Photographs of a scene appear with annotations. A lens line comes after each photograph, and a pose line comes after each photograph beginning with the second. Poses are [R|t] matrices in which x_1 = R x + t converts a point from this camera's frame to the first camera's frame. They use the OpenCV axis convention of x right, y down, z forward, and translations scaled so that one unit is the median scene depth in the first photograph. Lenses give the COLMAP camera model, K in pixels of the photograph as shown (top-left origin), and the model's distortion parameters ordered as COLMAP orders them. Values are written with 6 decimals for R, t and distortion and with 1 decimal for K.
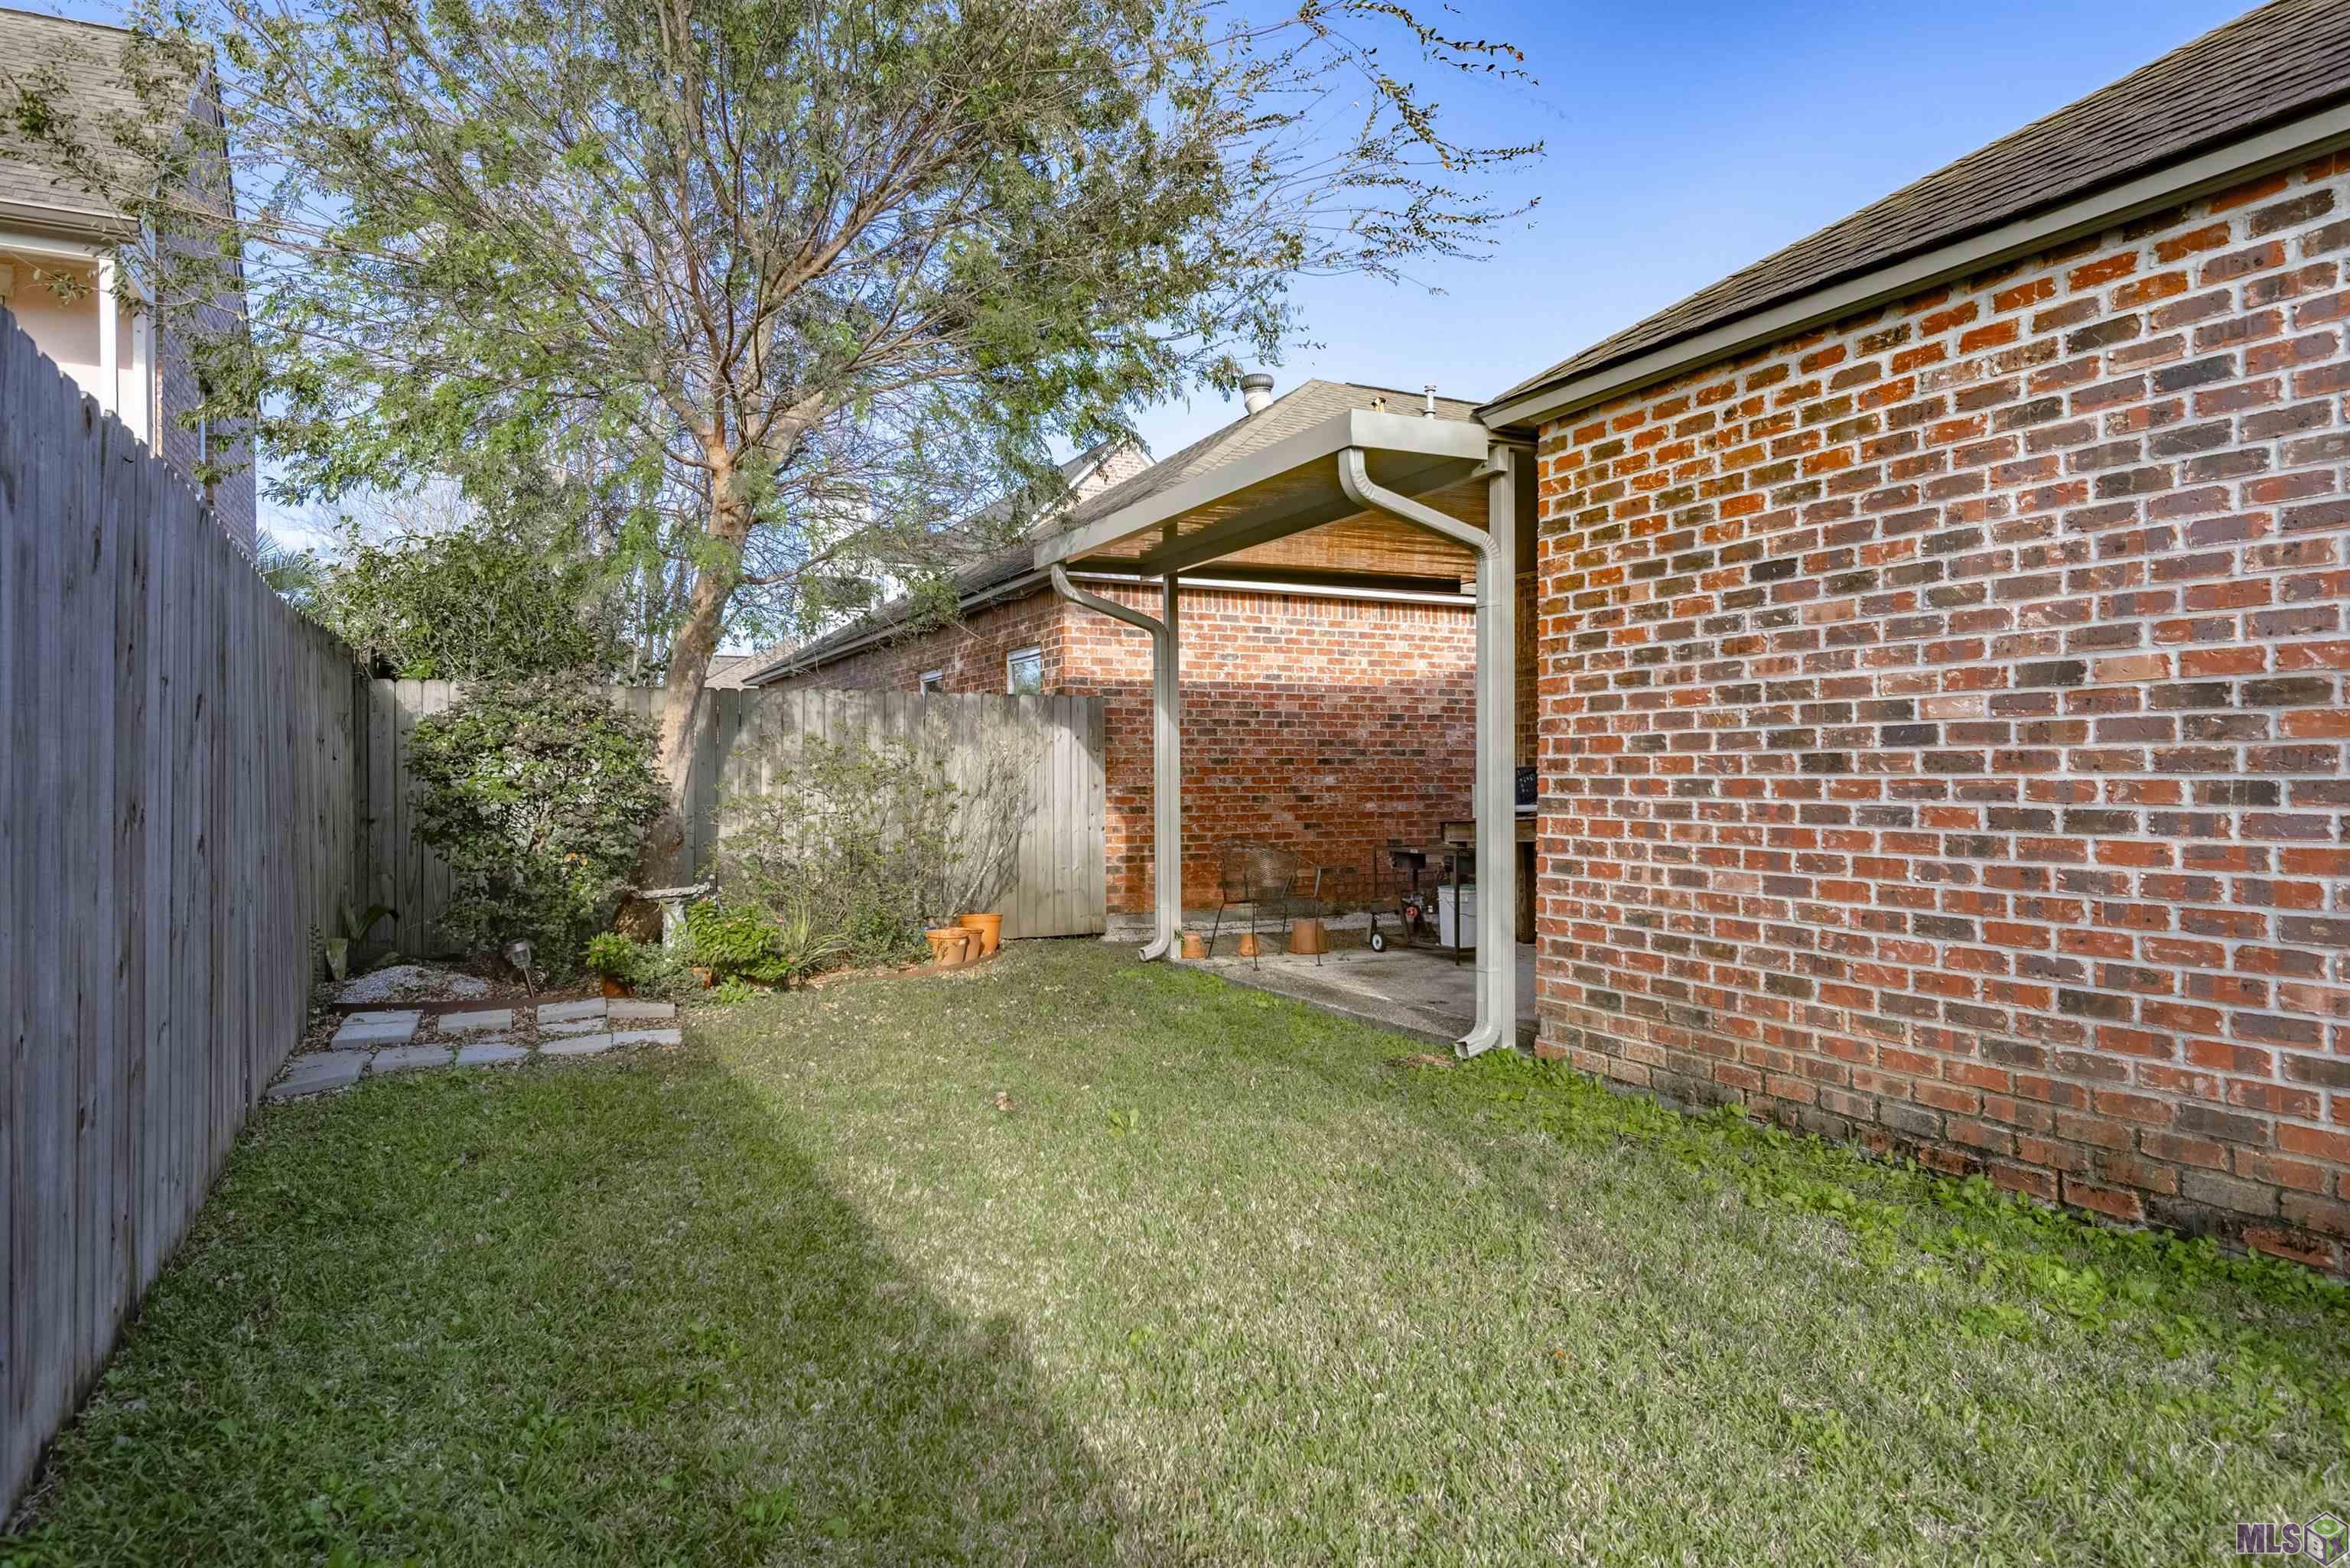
lens RADIAL K [[1460.5, 0, 1166.1], [0, 1460.5, 778.3], [0, 0, 1]] dist [0.006148, 0.001133]
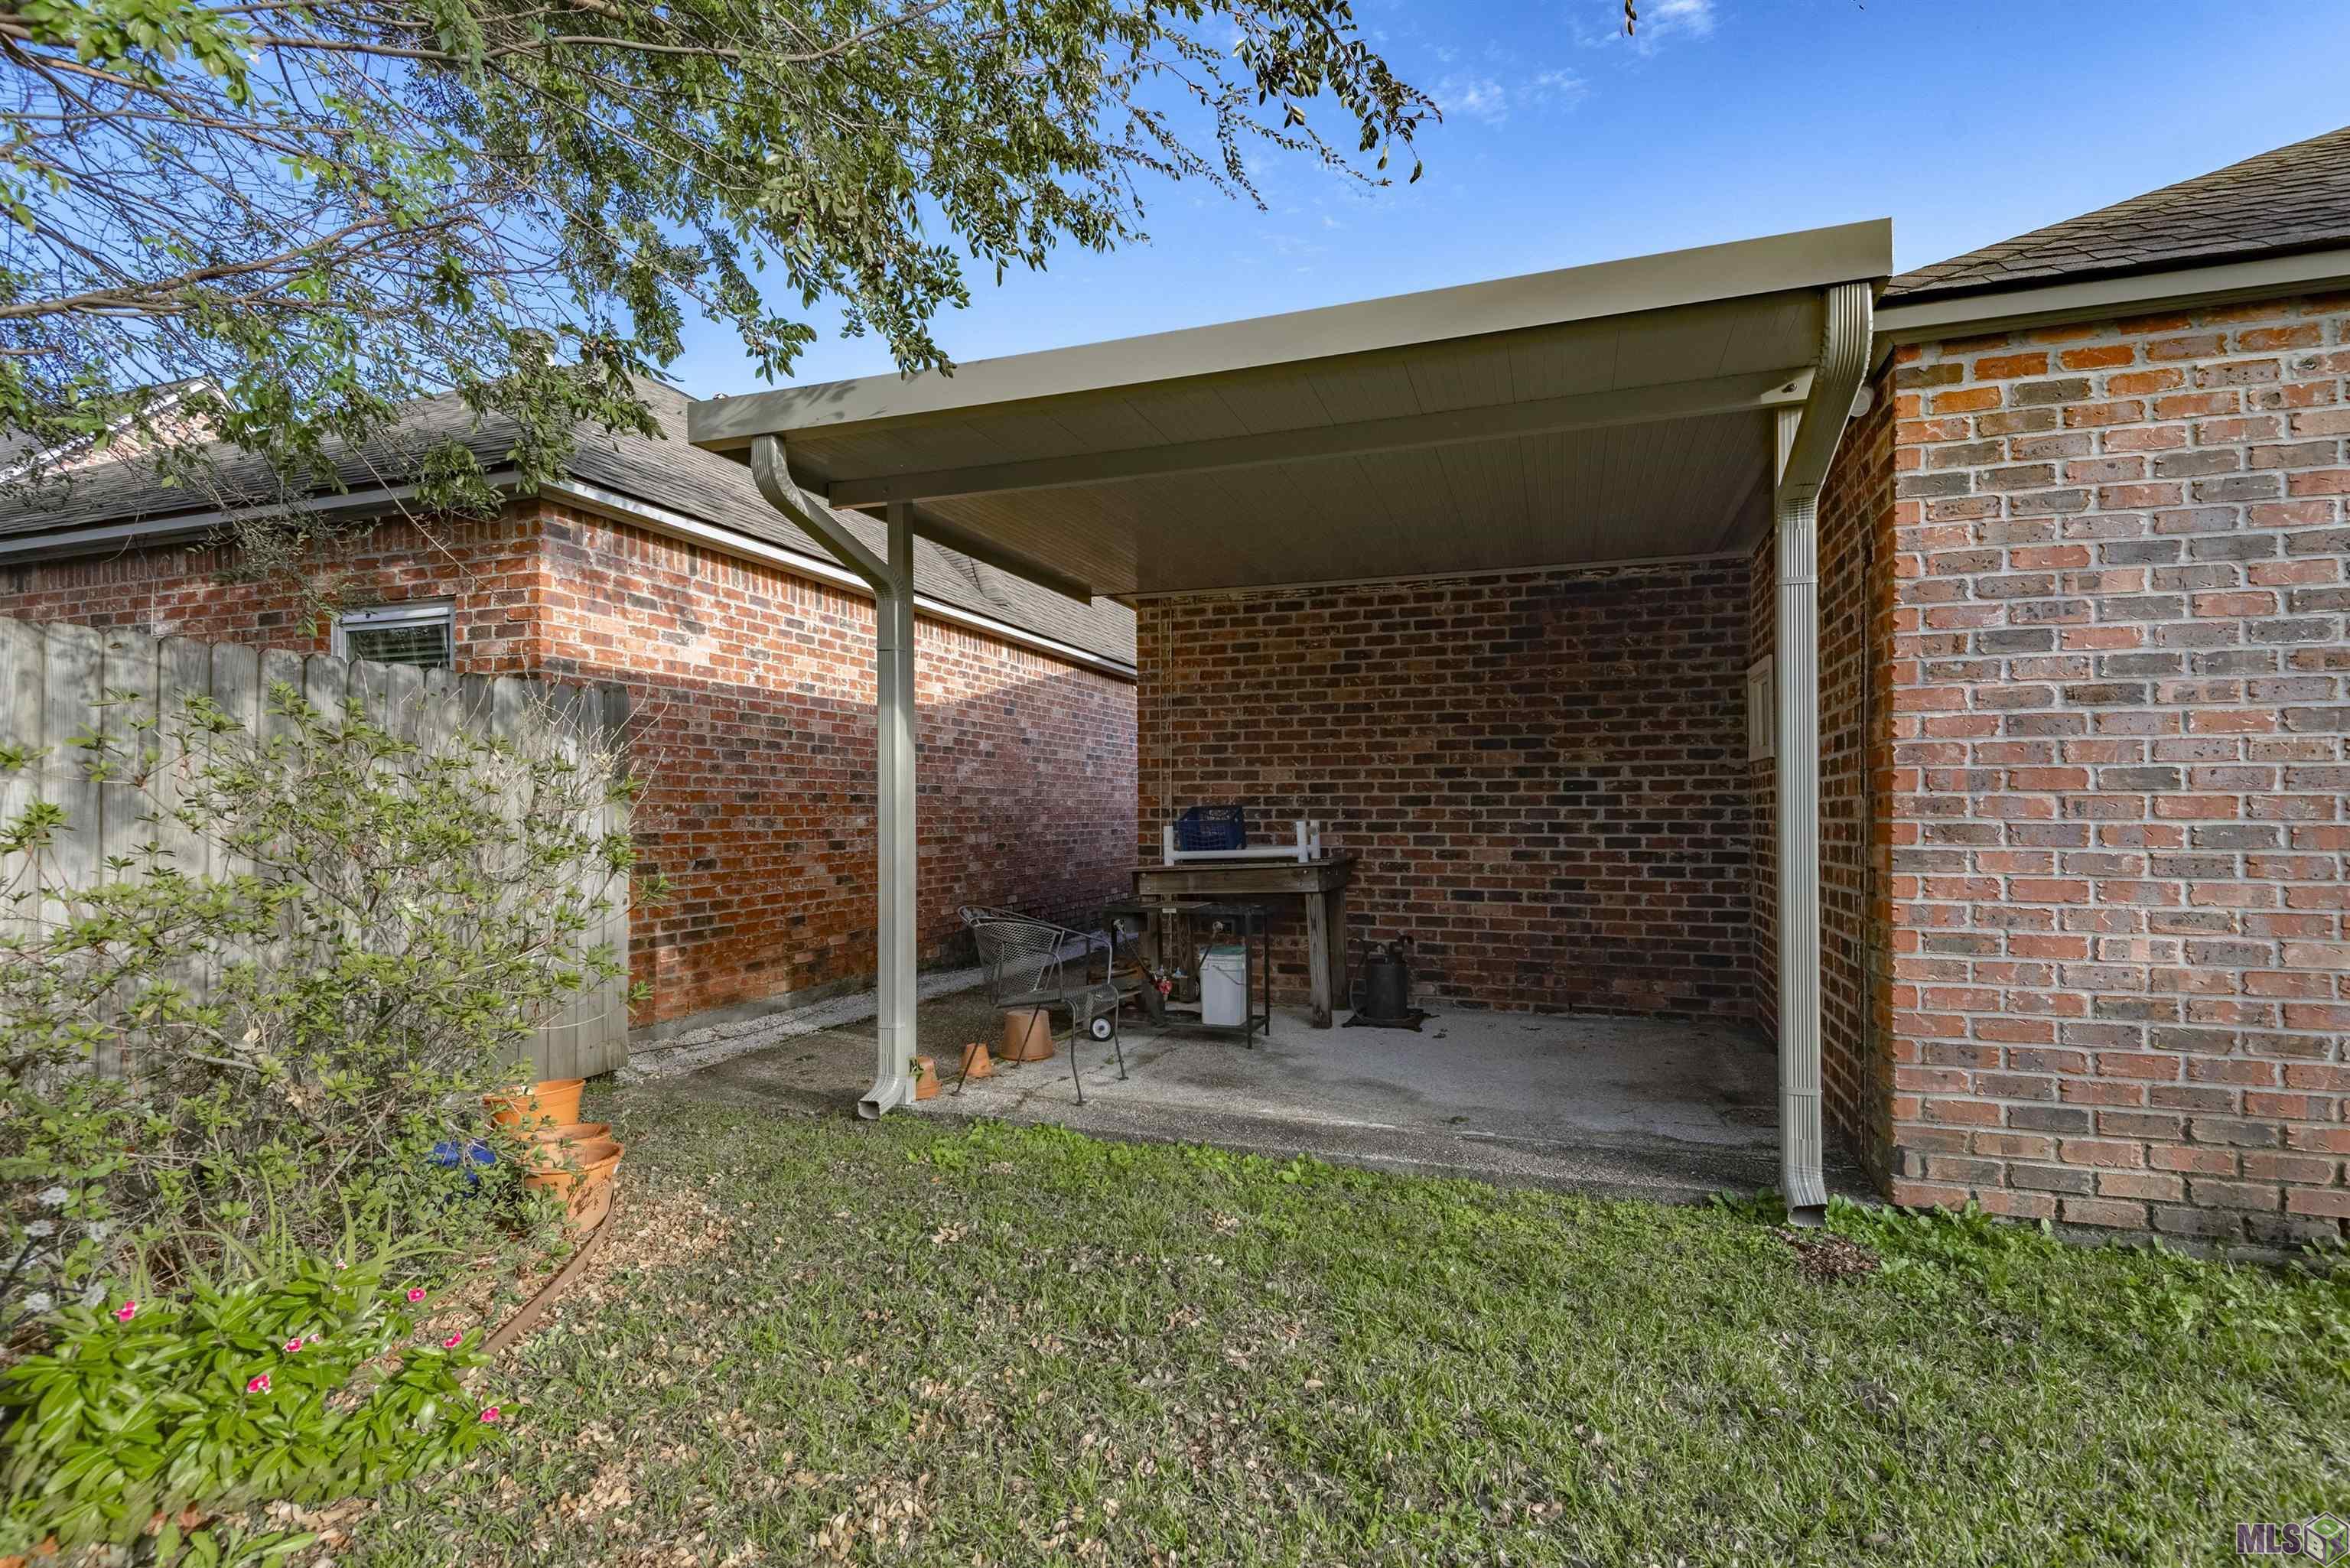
lens RADIAL K [[1098.5, 0, 1189.5], [0, 1098.5, 799.4], [0, 0, 1]] dist [-0.002008, 0.000281]
pose [[0.688608, 0.011949, 0.725036, -0.211459], [-0.000737, 0.999875, -0.015779, -0.001801], [-0.725134, 0.010331, 0.688531, 0.475166]]
